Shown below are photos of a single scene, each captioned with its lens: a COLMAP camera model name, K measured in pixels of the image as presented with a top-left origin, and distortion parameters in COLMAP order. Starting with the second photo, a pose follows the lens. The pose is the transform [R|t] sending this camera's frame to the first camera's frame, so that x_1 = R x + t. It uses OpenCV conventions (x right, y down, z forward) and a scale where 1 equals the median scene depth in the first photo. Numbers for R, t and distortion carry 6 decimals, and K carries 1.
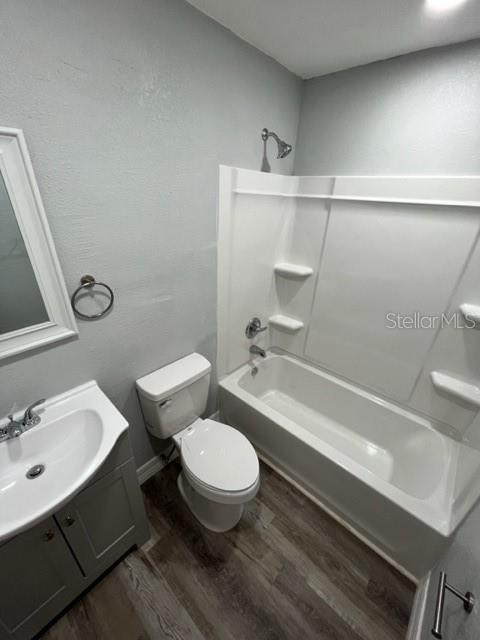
lens RADIAL K [[264.1, 0, 240.8], [0, 264.1, 322.5], [0, 0, 1]] dist [-0.004912, 0.000532]
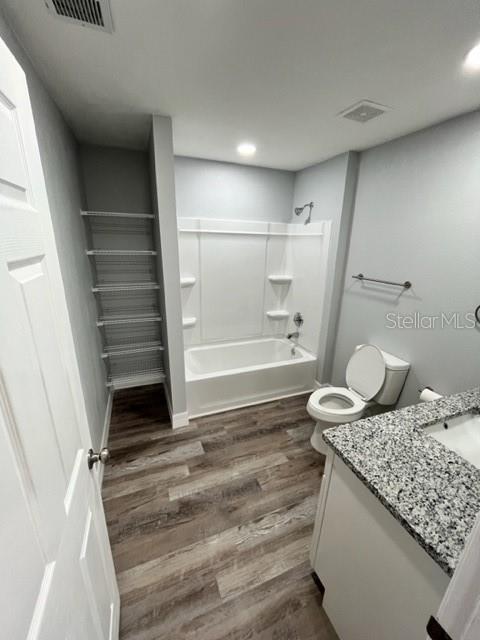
lens RADIAL K [[264.1, 0, 242.1], [0, 264.1, 318.4], [0, 0, 1]] dist [-0.004912, 0.000532]
pose [[0.453151, -0.287722, 0.843724, -1.035168], [0.390041, 0.915067, 0.102565, -0.050009], [-0.801574, 0.282609, 0.526887, 0.096562]]
